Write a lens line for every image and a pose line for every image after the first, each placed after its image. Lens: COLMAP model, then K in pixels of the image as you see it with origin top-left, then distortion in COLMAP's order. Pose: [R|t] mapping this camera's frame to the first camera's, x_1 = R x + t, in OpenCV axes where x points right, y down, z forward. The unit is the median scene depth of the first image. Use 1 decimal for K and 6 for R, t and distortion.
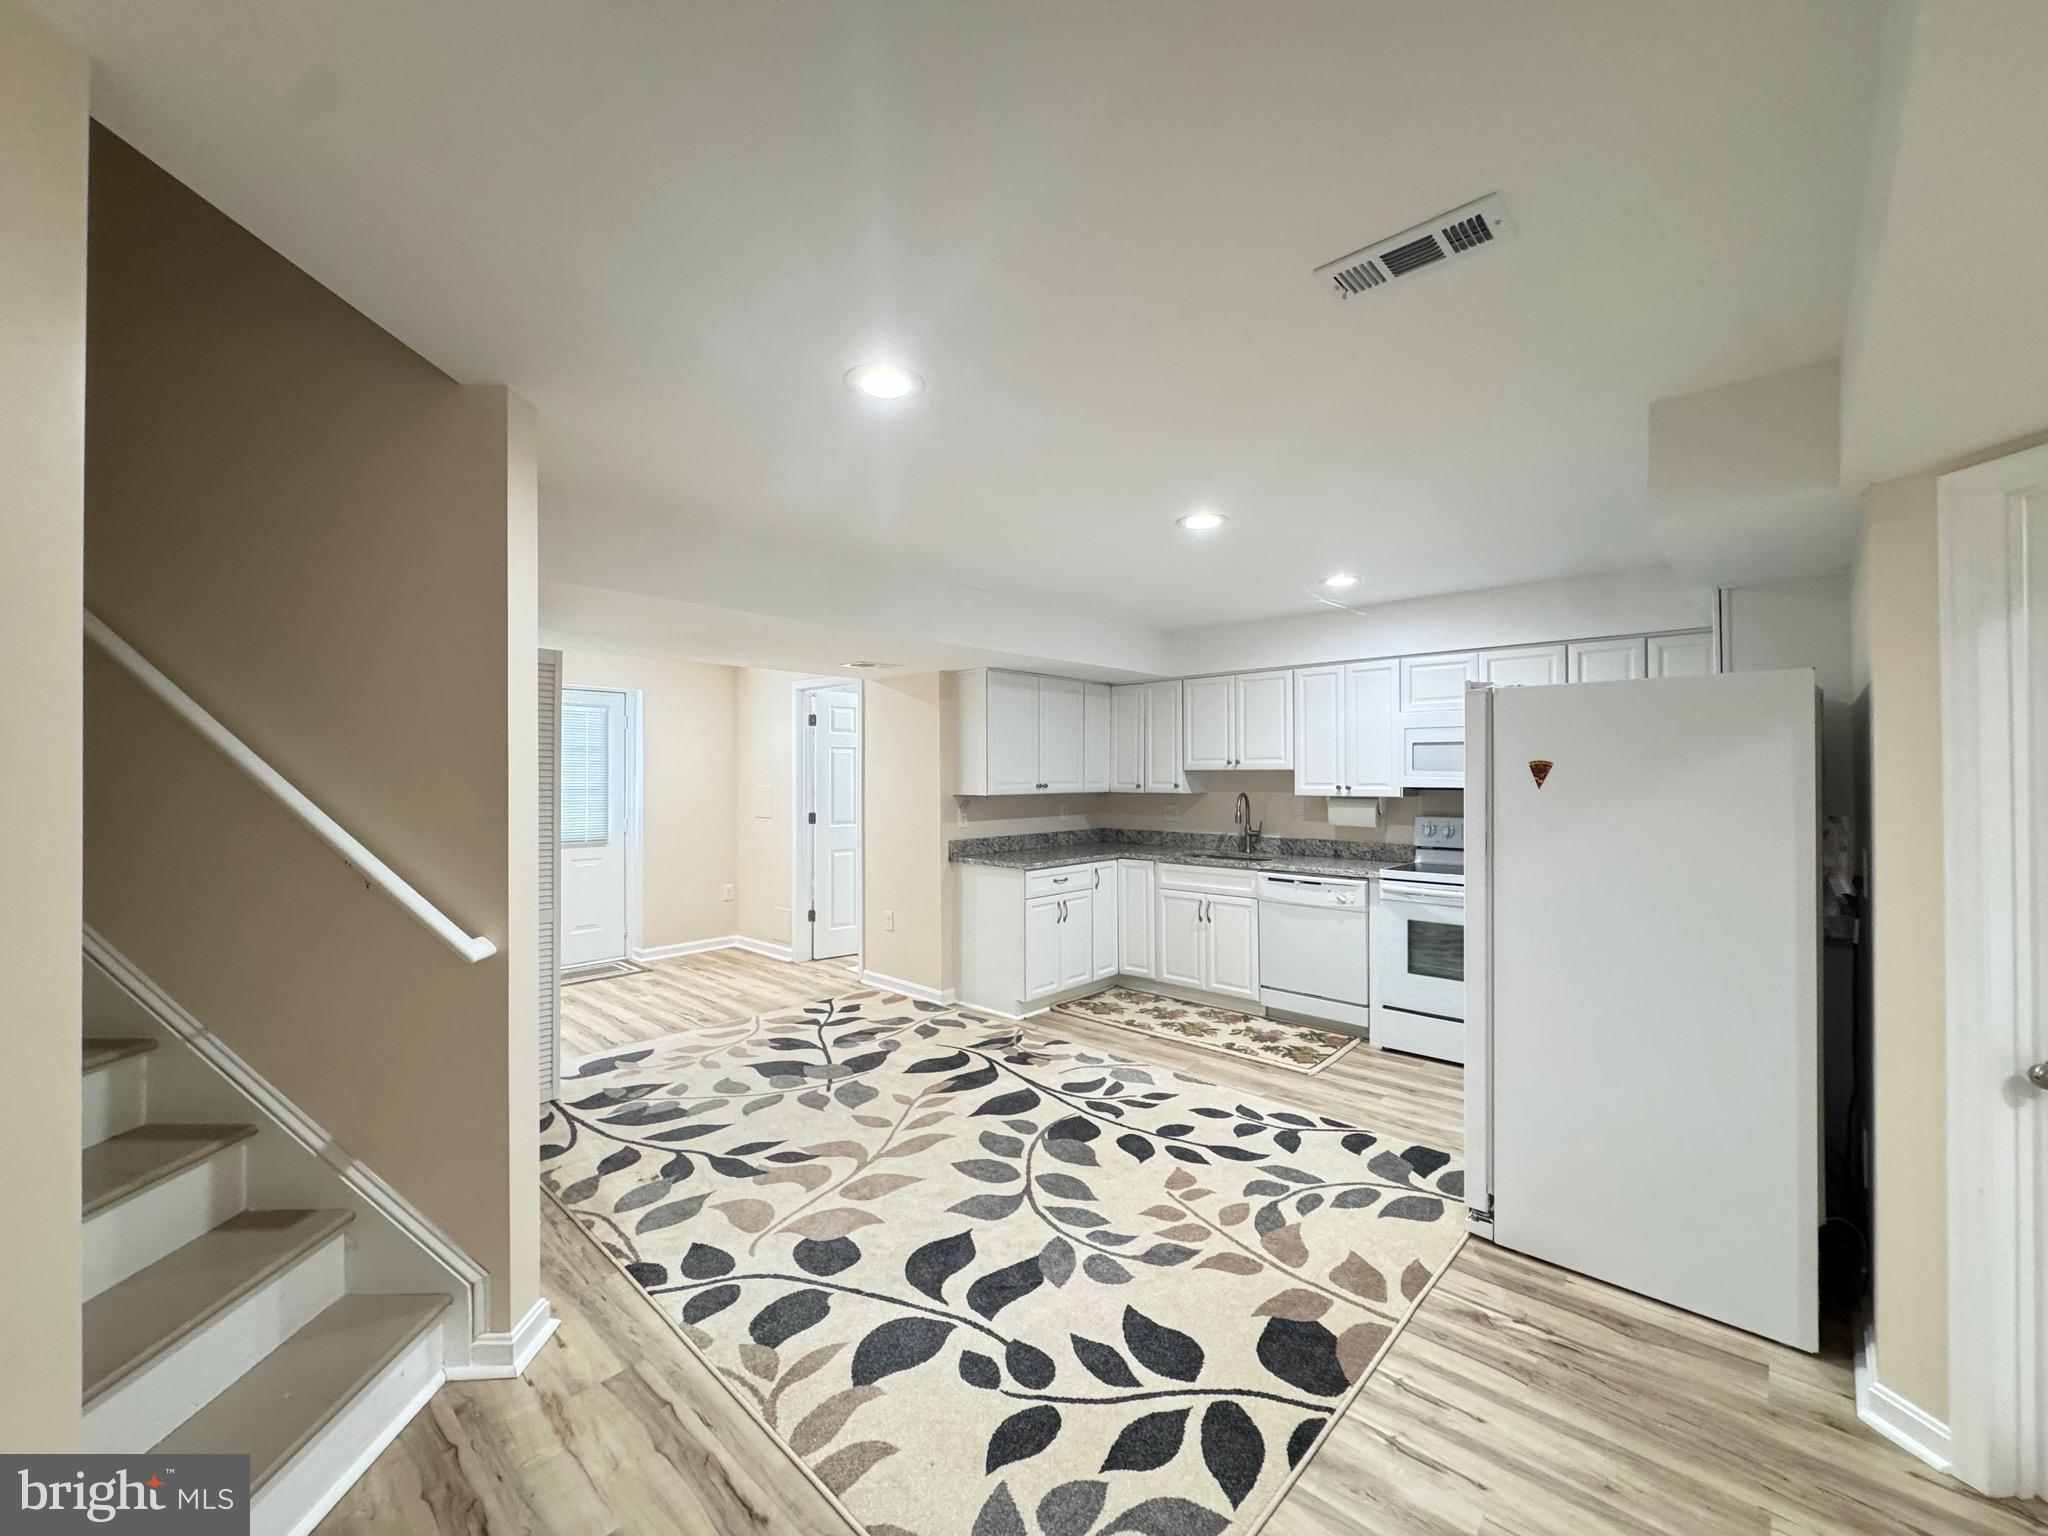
lens RADIAL K [[824.2, 0, 1016.1], [0, 824.2, 771.2], [0, 0, 1]] dist [-0.004065, 0.000974]
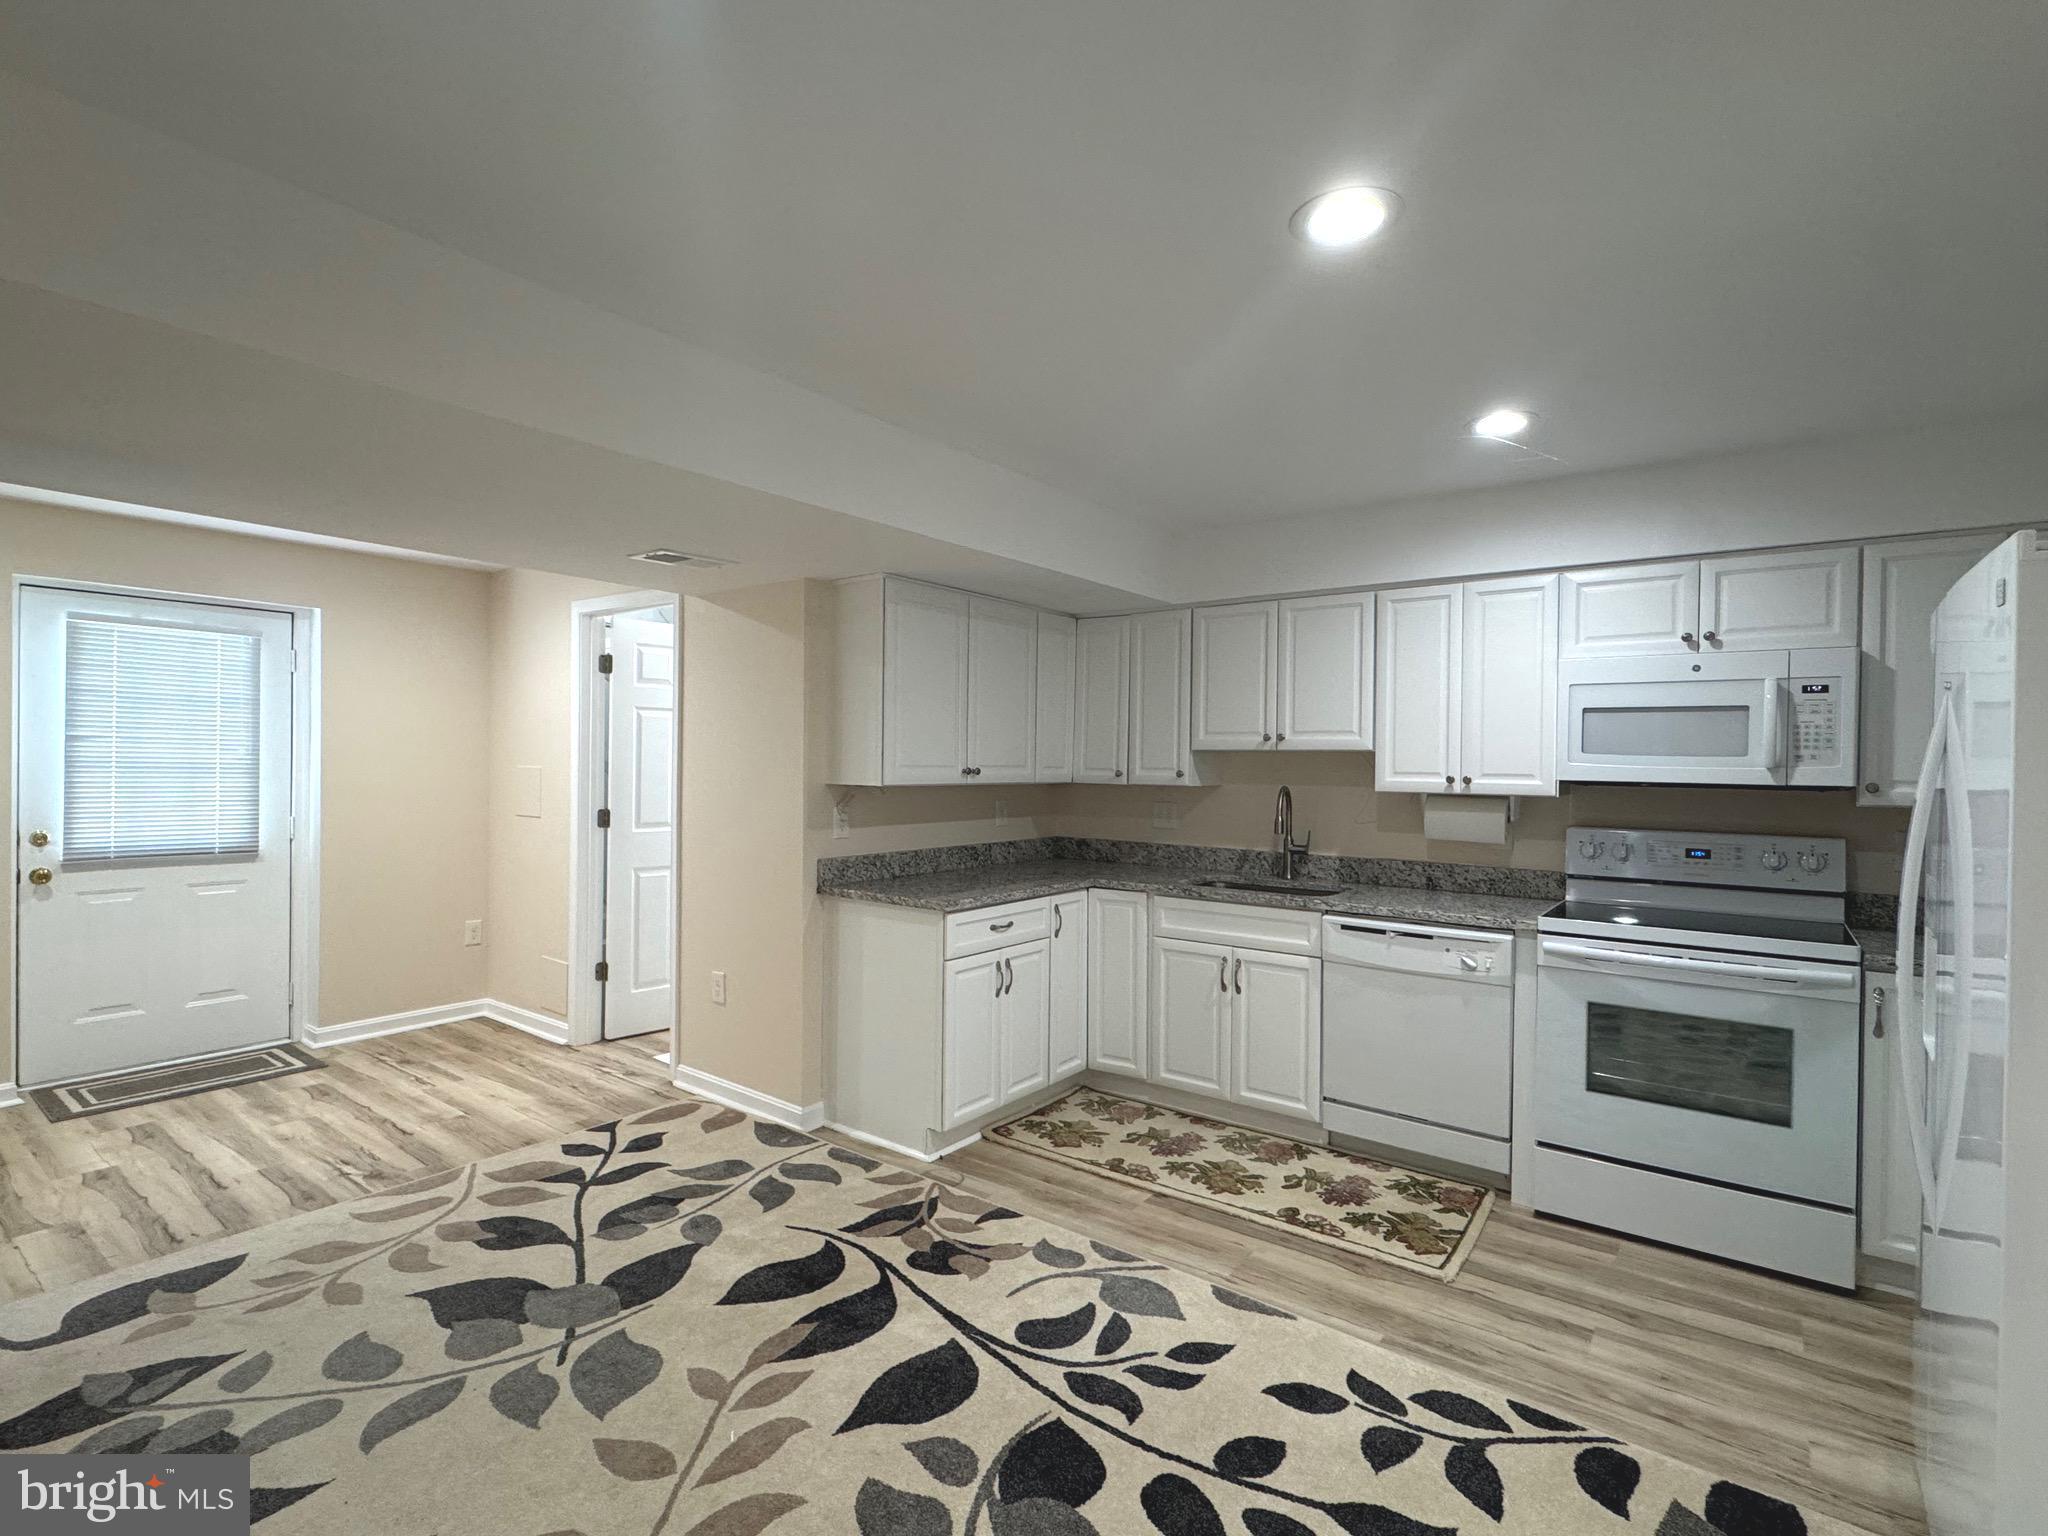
lens RADIAL K [[974.4, 0, 1012.6], [0, 974.4, 767.7], [0, 0, 1]] dist [-0.003308, -0.000305]
pose [[0.995119, 0.013194, 0.097795, -0.011331], [-0.014322, 0.999839, 0.010838, 0.007894], [-0.097636, -0.012186, 0.995148, 0.317007]]
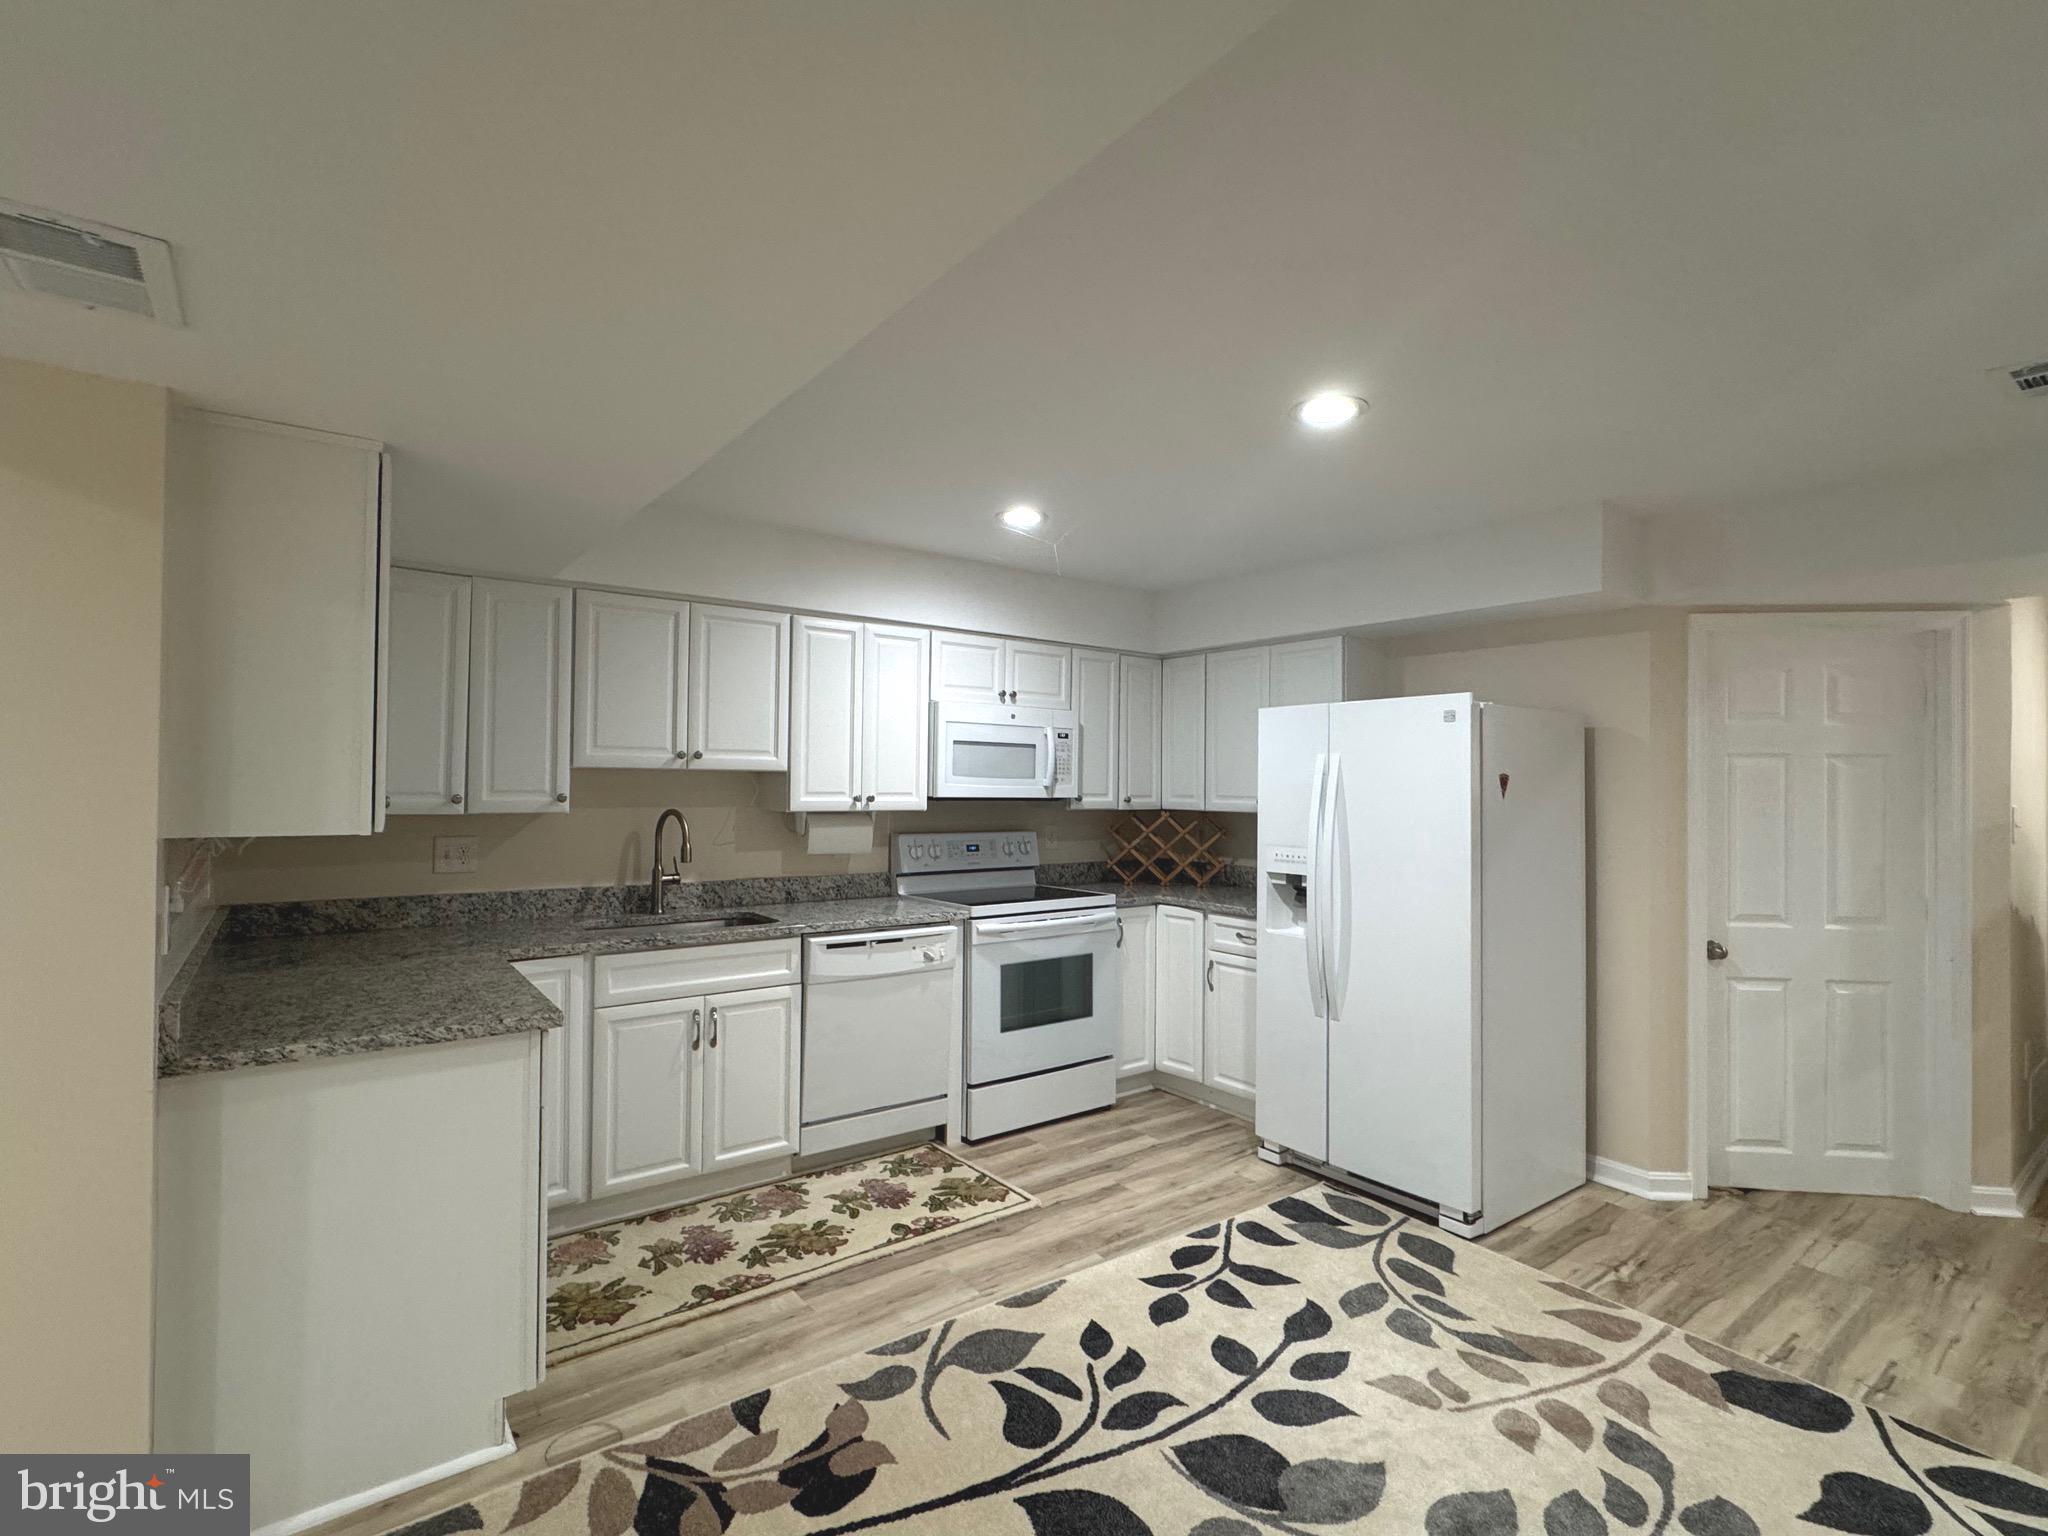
lens RADIAL K [[974.4, 0, 1025.8], [0, 974.4, 773.5], [0, 0, 1]] dist [-0.003308, -0.000305]
pose [[0.169851, 0.016149, 0.985337, -0.414815], [-0.014931, 0.999793, -0.013812, 0.008591], [-0.985357, -0.012366, 0.170057, 0.767078]]
